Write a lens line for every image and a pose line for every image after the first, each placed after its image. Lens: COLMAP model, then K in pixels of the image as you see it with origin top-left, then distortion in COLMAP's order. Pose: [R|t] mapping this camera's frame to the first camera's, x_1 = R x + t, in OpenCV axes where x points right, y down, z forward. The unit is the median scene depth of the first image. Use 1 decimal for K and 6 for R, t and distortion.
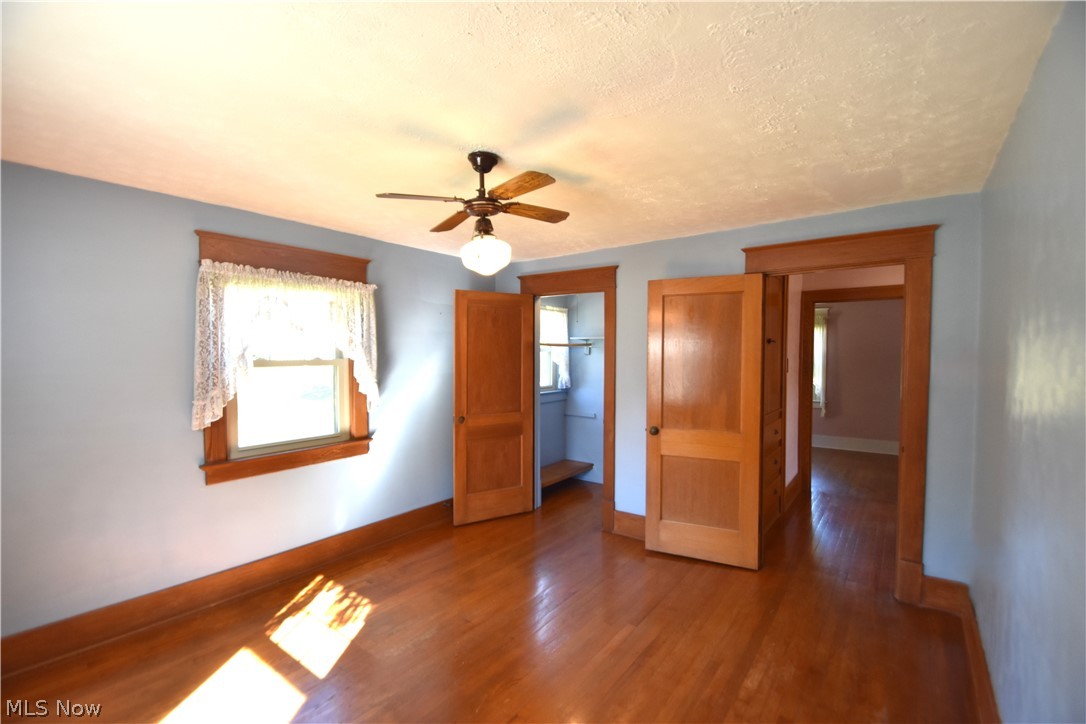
lens RADIAL K [[487.6, 0, 533.0], [0, 487.6, 366.2], [0, 0, 1]] dist [0.007463, -0.019118]
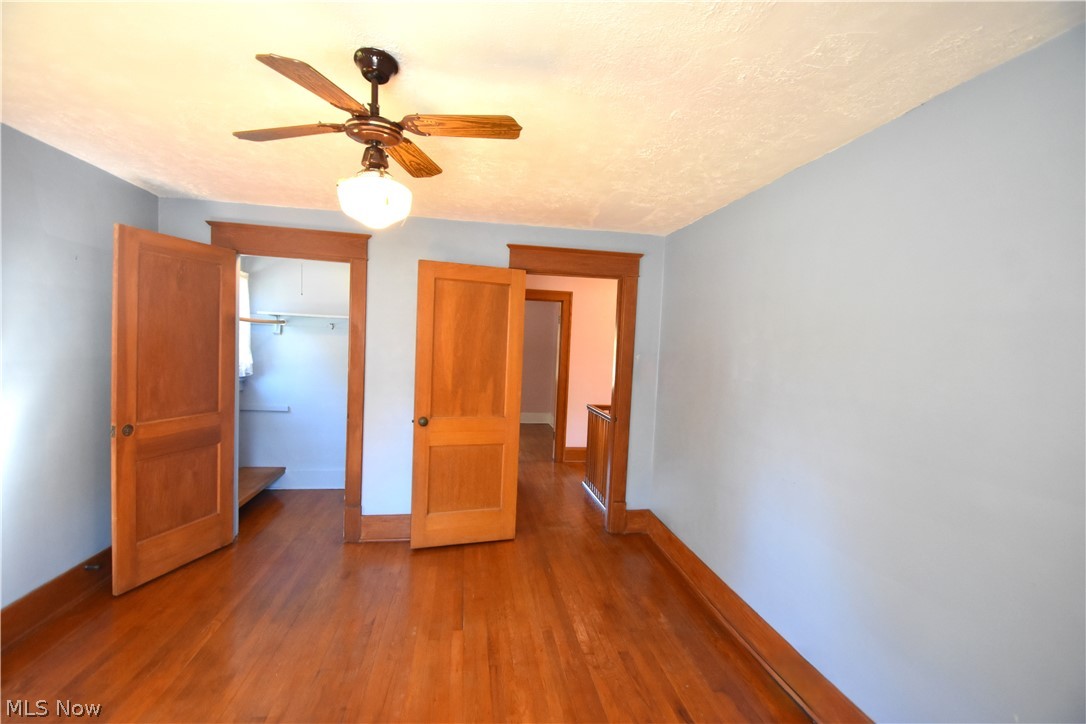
lens RADIAL K [[487.6, 0, 533.0], [0, 487.6, 366.2], [0, 0, 1]] dist [0.007463, -0.019118]
pose [[0.678704, -0.005000, 0.734395, -0.296059], [-0.023576, 0.999313, 0.028592, -0.005775], [-0.734034, -0.036720, 0.678119, 0.212453]]
